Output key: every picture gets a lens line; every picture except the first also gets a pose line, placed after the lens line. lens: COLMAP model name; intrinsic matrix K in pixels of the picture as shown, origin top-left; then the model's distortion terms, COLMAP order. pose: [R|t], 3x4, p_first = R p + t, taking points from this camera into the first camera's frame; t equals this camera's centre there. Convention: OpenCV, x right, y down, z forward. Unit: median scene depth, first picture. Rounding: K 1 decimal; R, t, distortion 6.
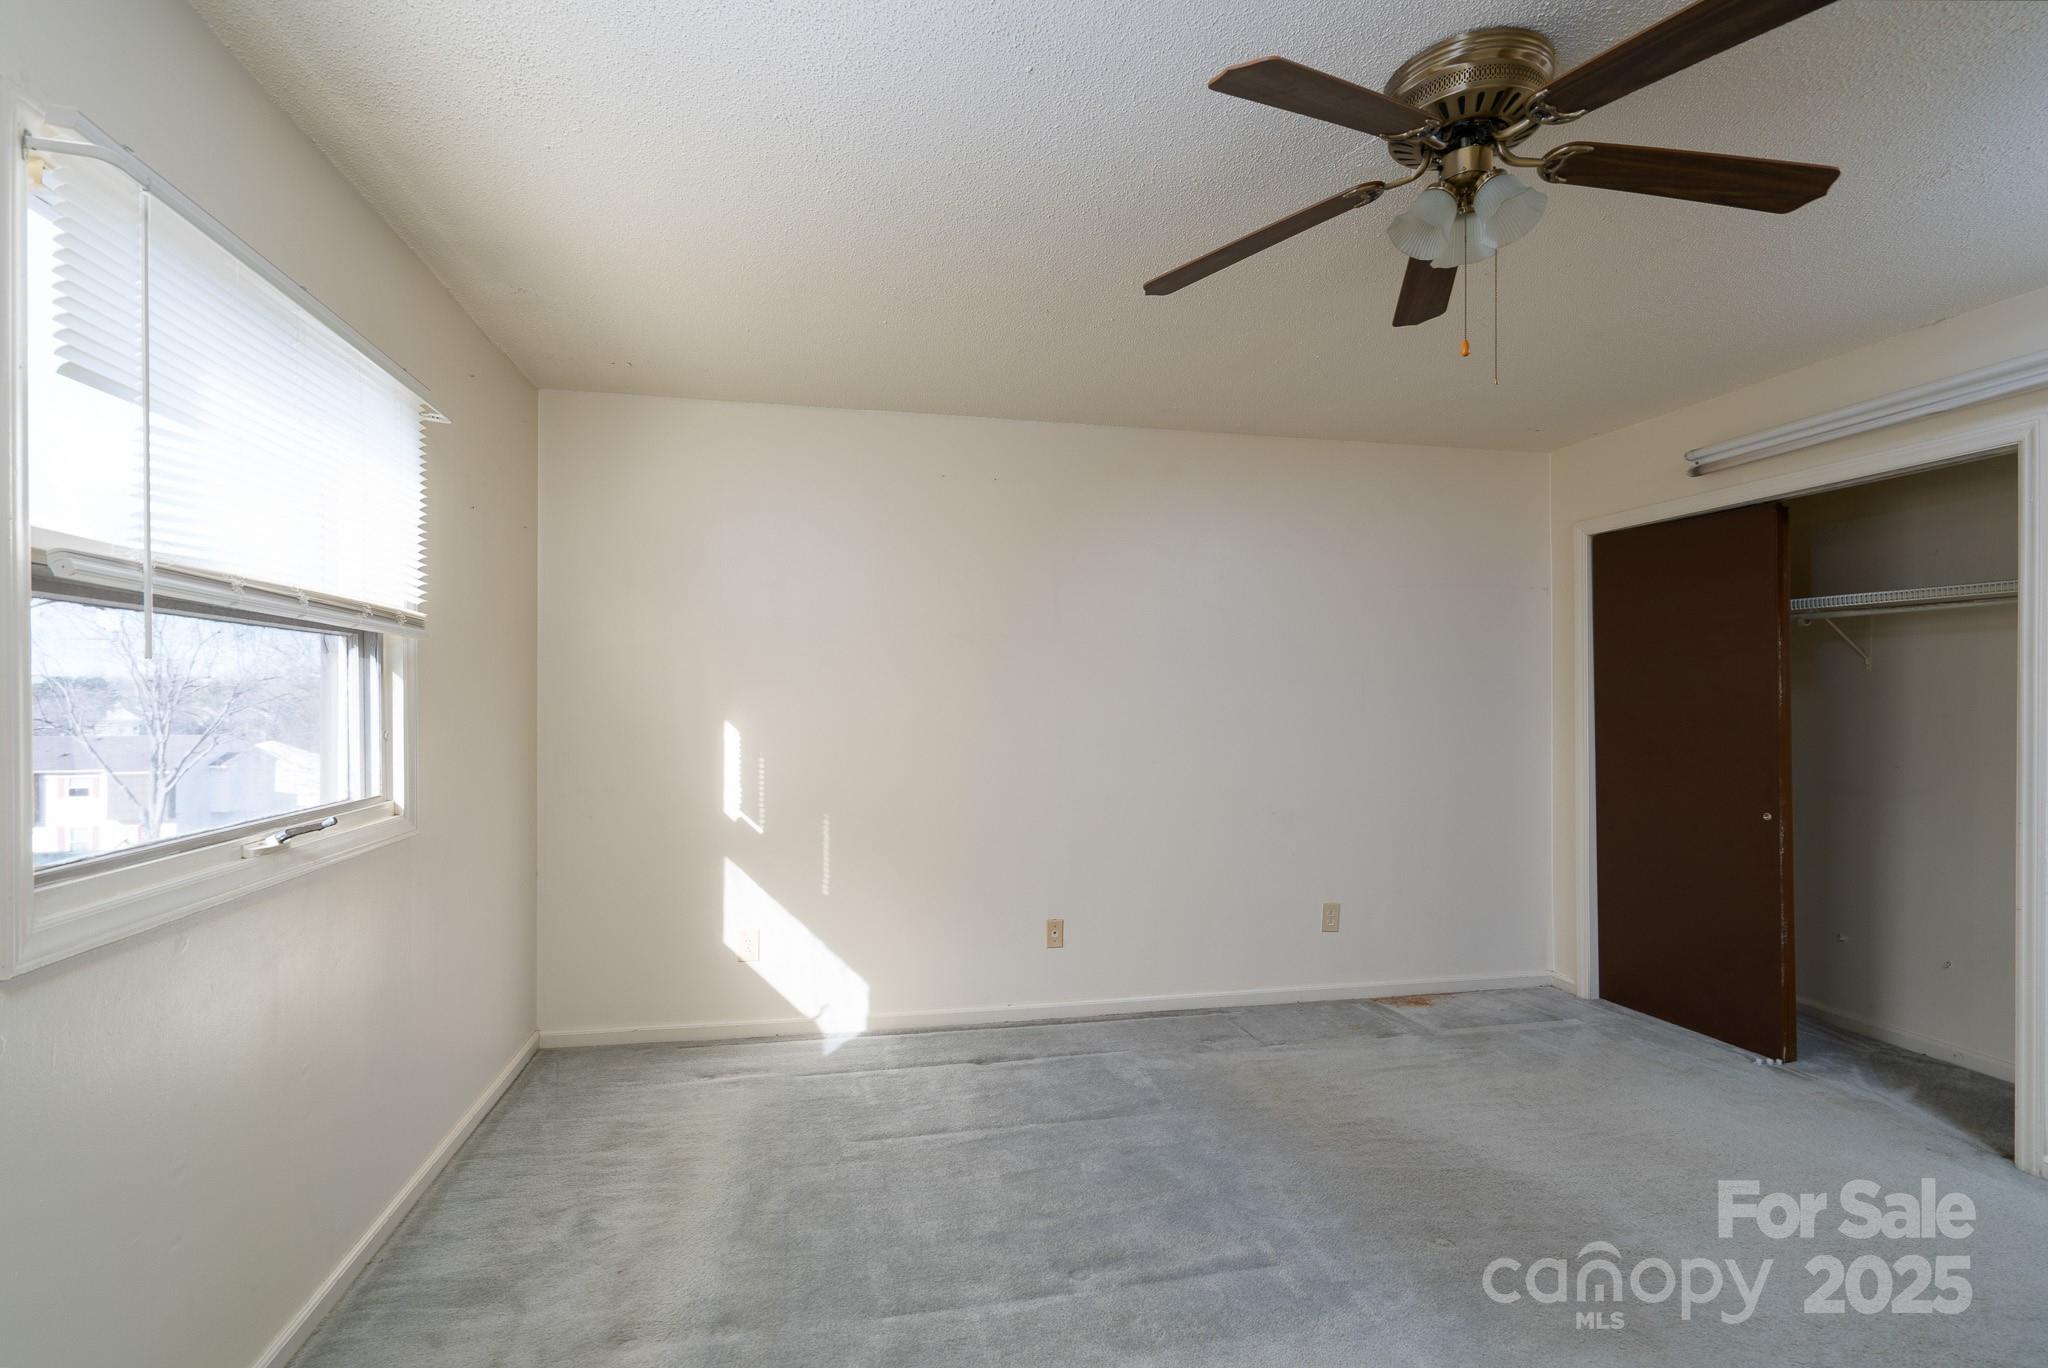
lens RADIAL K [[917.2, 0, 1019.9], [0, 917.2, 690.7], [0, 0, 1]] dist [-0.004224, 0.001922]
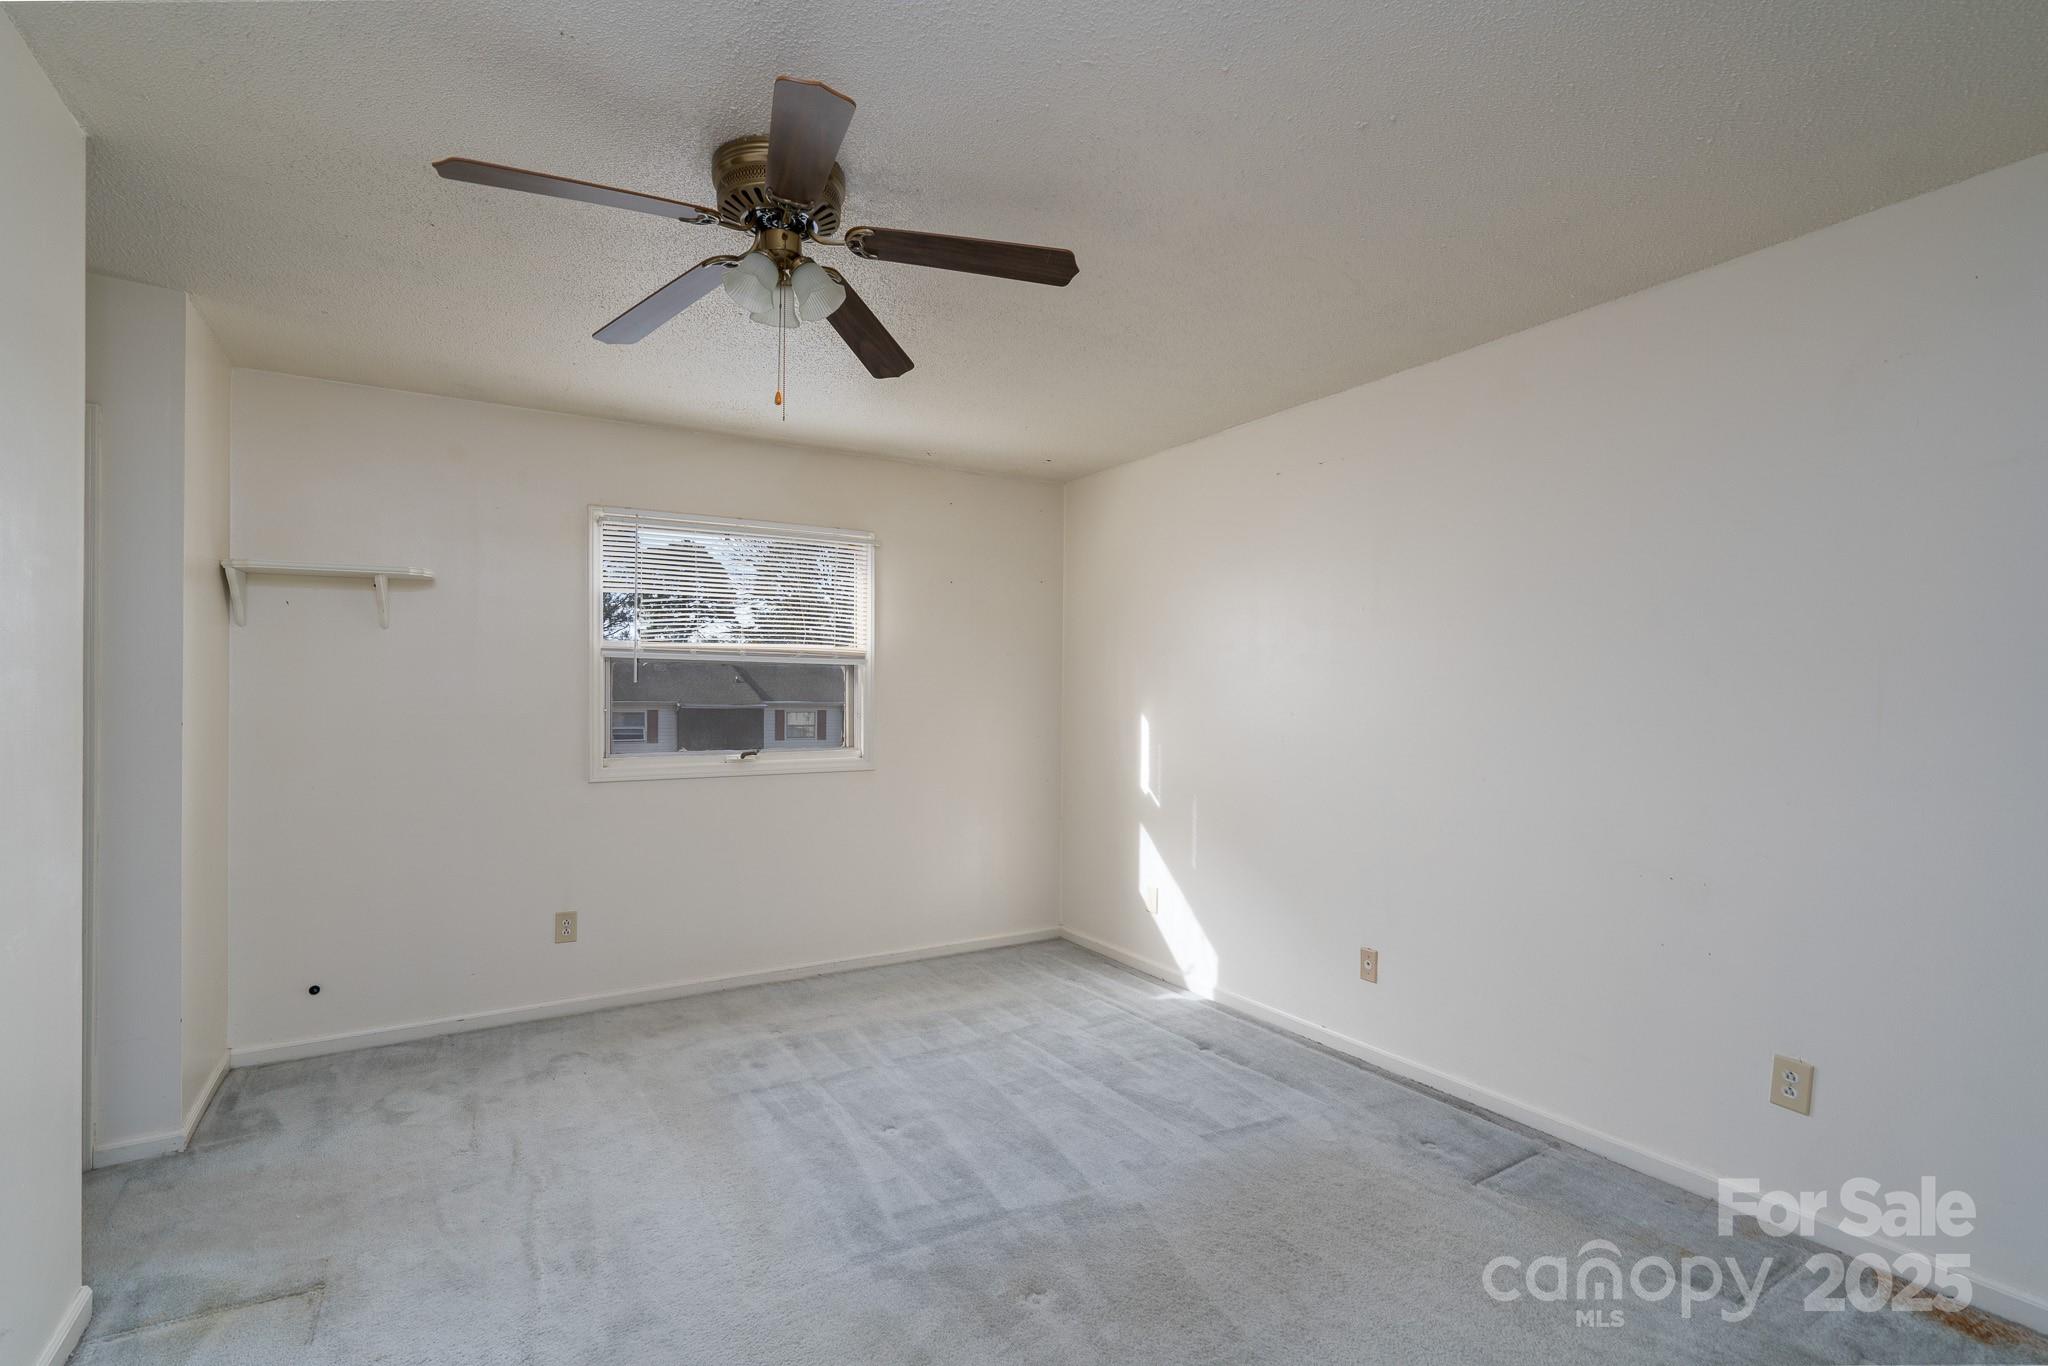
lens RADIAL K [[917.2, 0, 1024.0], [0, 917.2, 688.1], [0, 0, 1]] dist [-0.004224, 0.001922]
pose [[0.358577, -0.008323, -0.933463, 0.784359], [0.011197, 0.999927, -0.004614, 0.000192], [0.933433, -0.008797, 0.358644, 0.402277]]
